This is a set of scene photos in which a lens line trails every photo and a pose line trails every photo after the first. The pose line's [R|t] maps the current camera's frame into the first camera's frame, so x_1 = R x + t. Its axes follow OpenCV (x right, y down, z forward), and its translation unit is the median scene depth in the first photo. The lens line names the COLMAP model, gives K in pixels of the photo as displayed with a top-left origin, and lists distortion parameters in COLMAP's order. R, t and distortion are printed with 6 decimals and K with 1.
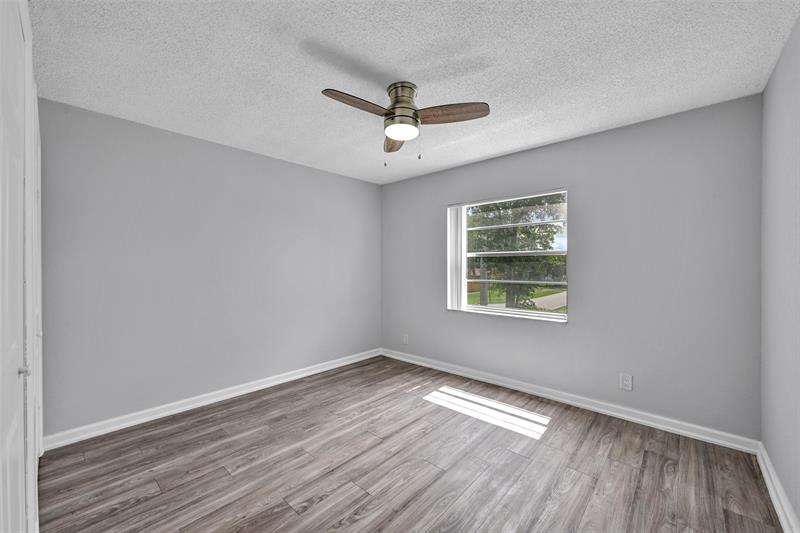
lens RADIAL K [[316.0, 0, 397.5], [0, 316.0, 267.8], [0, 0, 1]] dist [-0.000262, -0.000020]
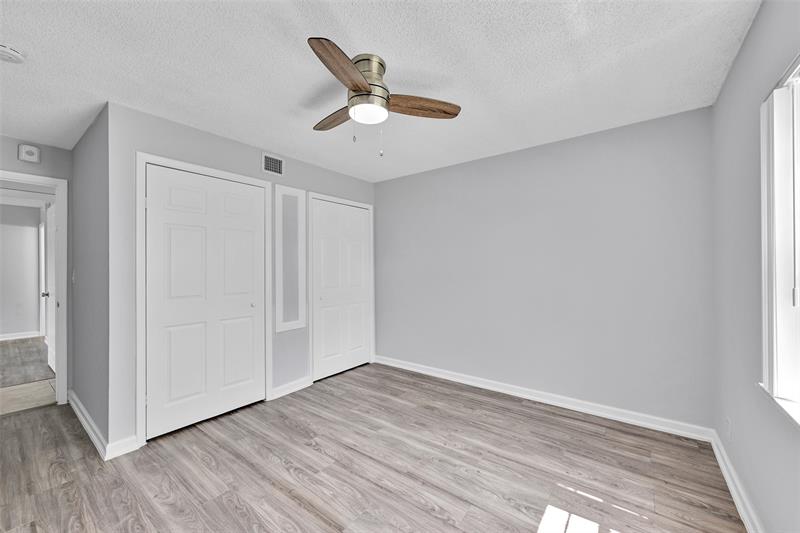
lens RADIAL K [[316.0, 0, 397.5], [0, 316.0, 267.8], [0, 0, 1]] dist [-0.000262, -0.000020]
pose [[0.093657, 0.002084, -0.995602, 0.718077], [-0.002201, 0.999996, 0.001887, -0.007313], [0.995602, 0.002014, 0.093662, 0.810275]]
